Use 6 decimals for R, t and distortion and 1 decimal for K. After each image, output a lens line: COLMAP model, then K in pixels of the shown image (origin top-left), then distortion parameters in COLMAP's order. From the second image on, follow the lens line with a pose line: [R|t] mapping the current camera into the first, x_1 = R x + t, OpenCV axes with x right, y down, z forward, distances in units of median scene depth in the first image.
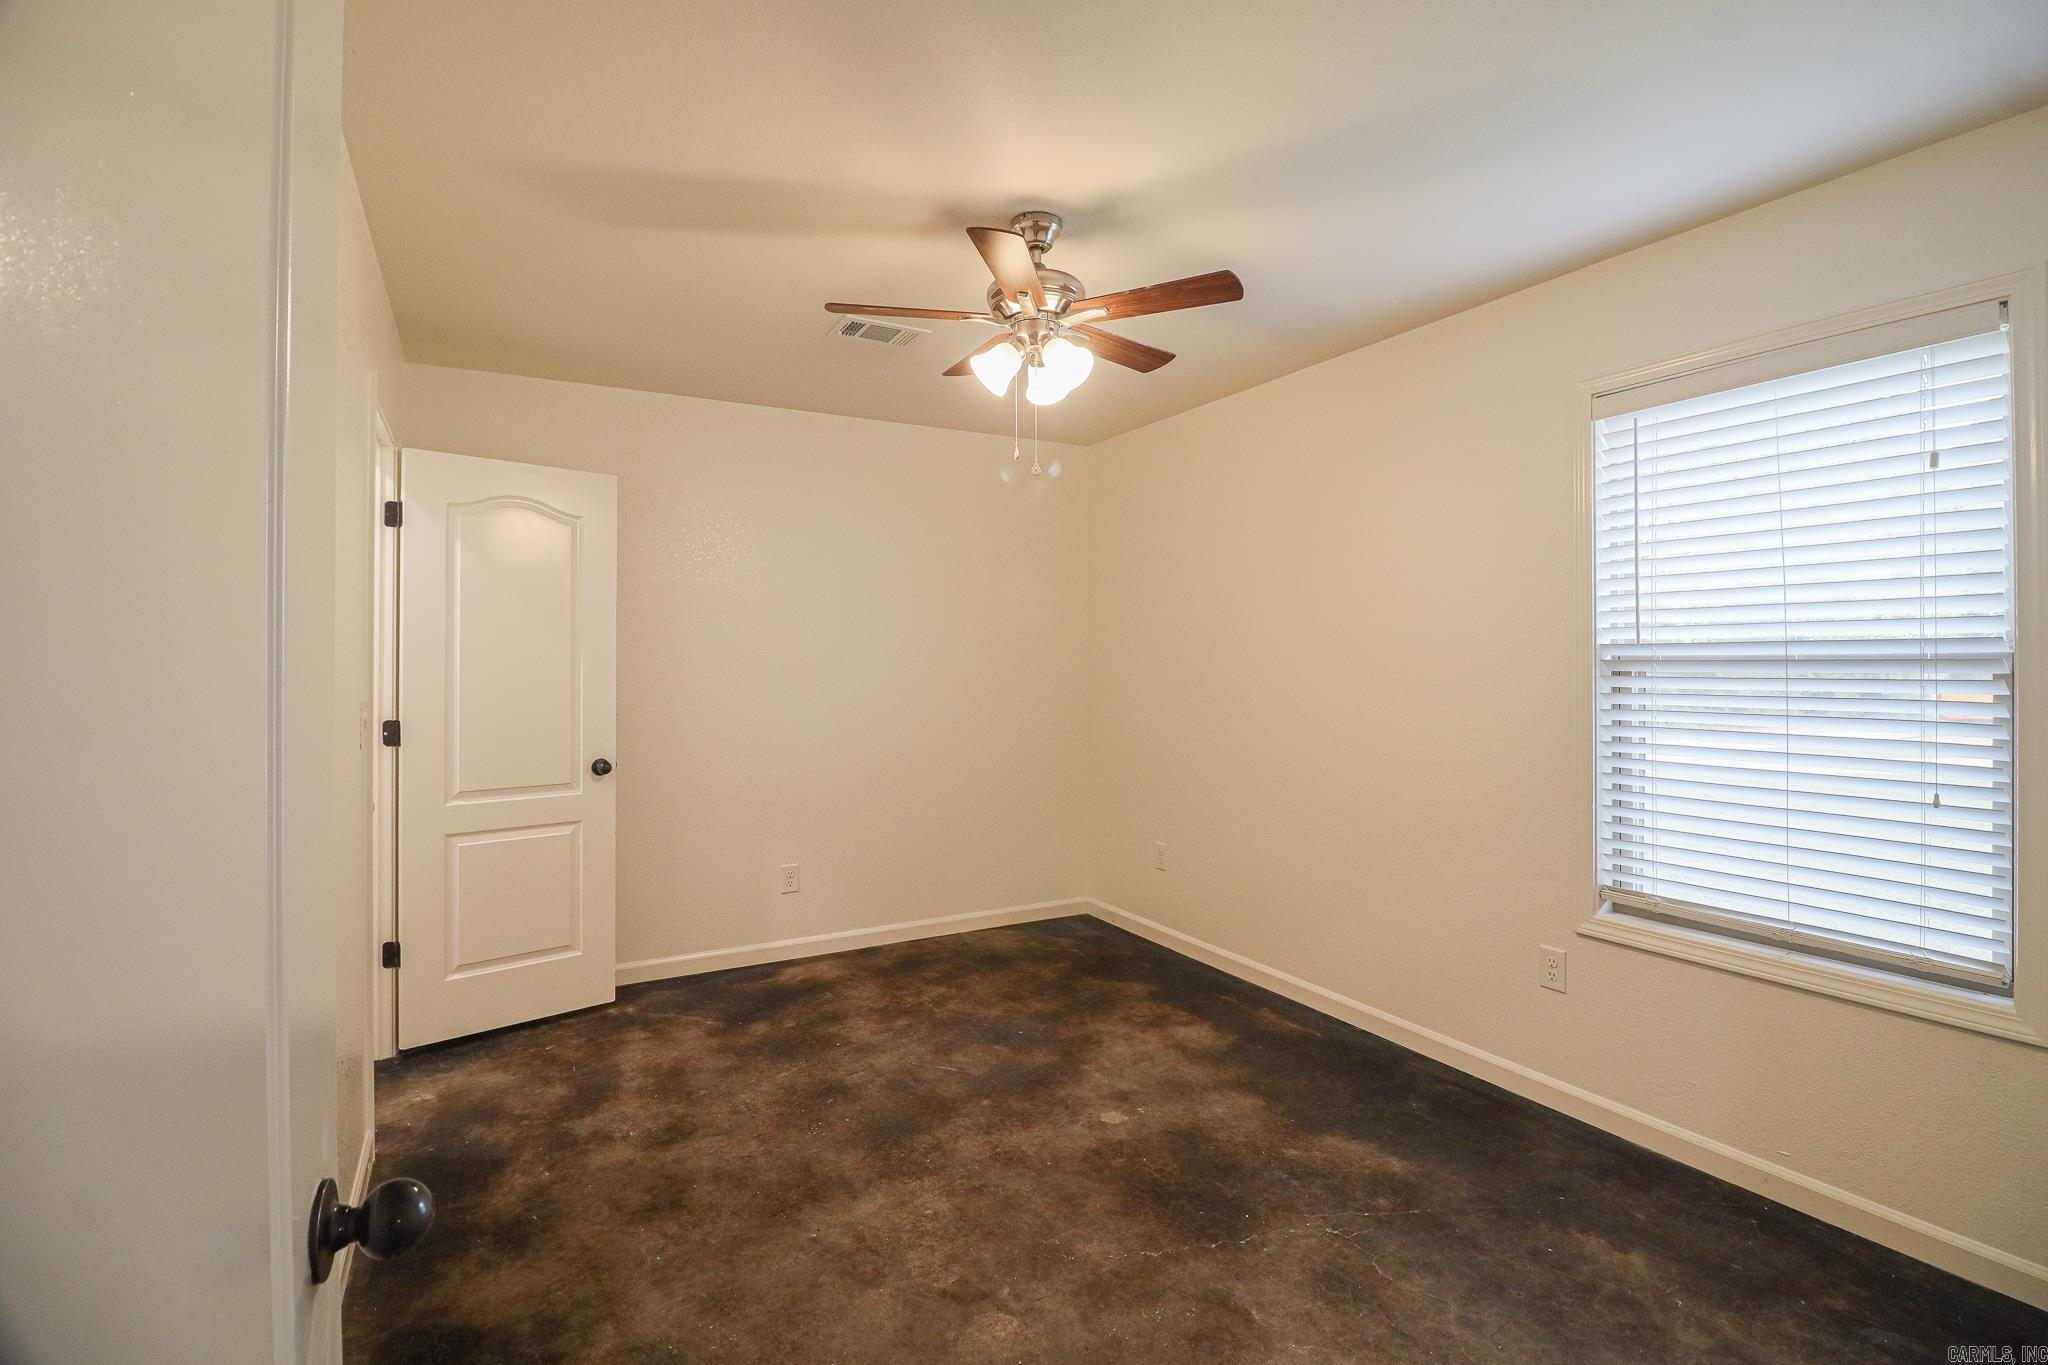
lens RADIAL K [[950.1, 0, 1033.5], [0, 950.1, 681.6], [0, 0, 1]] dist [0.001730, -0.015436]
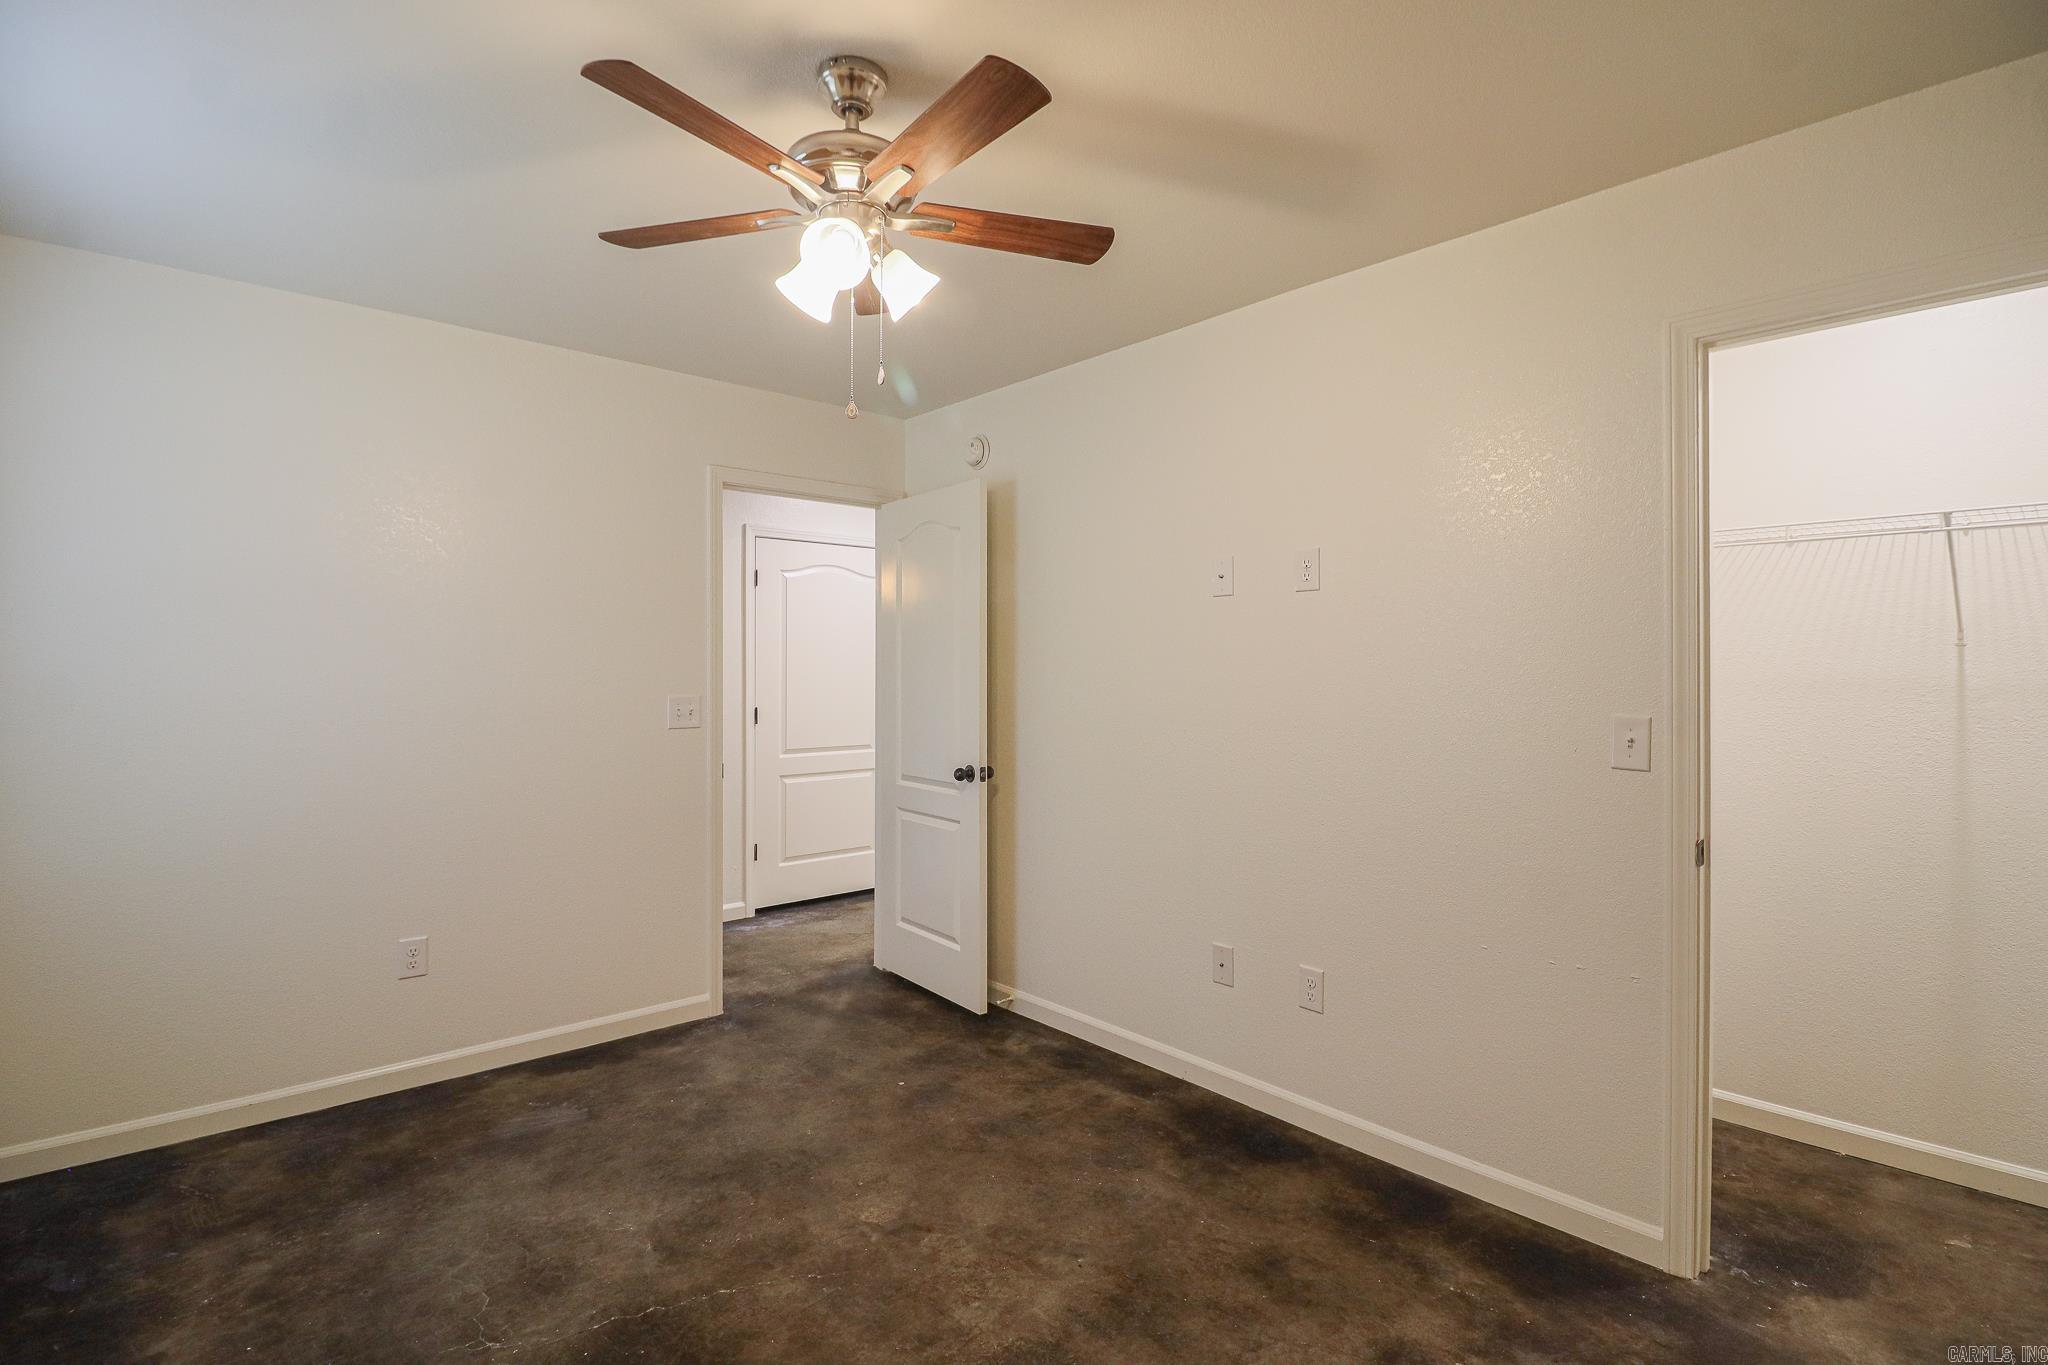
lens RADIAL K [[986.2, 0, 1046.0], [0, 986.2, 669.5], [0, 0, 1]] dist [0.000383, -0.017540]
pose [[-0.975349, -0.000473, -0.220668, 0.024028], [-0.004495, 0.999833, 0.017726, -0.037514], [0.220622, 0.018281, -0.975188, 1.781838]]
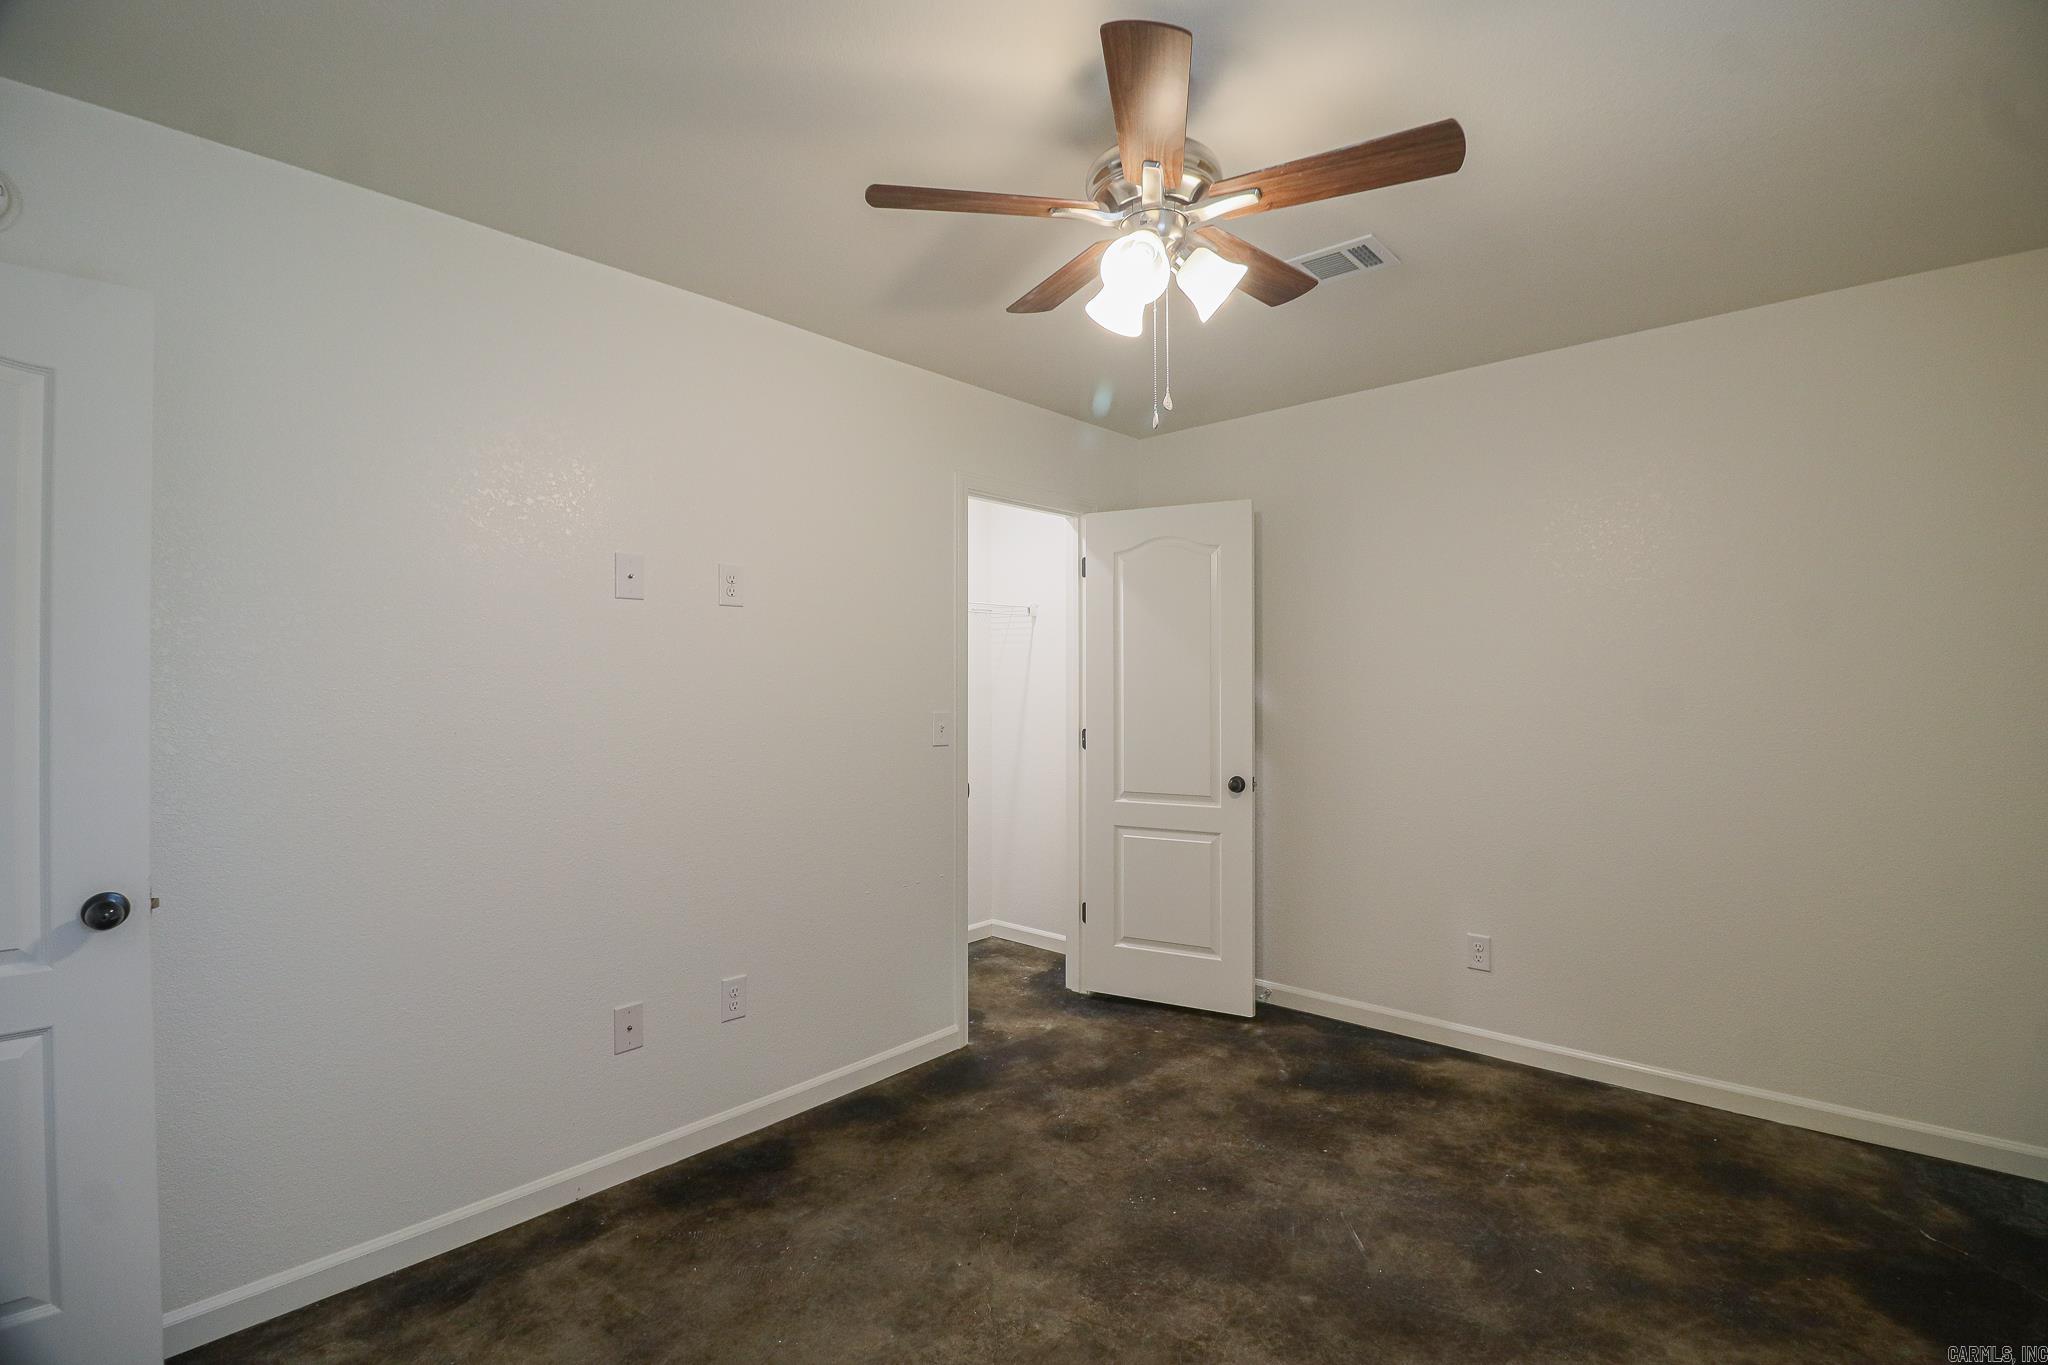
lens RADIAL K [[950.1, 0, 1033.5], [0, 950.1, 681.6], [0, 0, 1]] dist [0.001730, -0.015436]
pose [[0.328944, 0.001024, -0.944349, 0.662528], [-0.014565, 0.999886, -0.003989, -0.021349], [0.944237, 0.015067, 0.328921, 0.667379]]
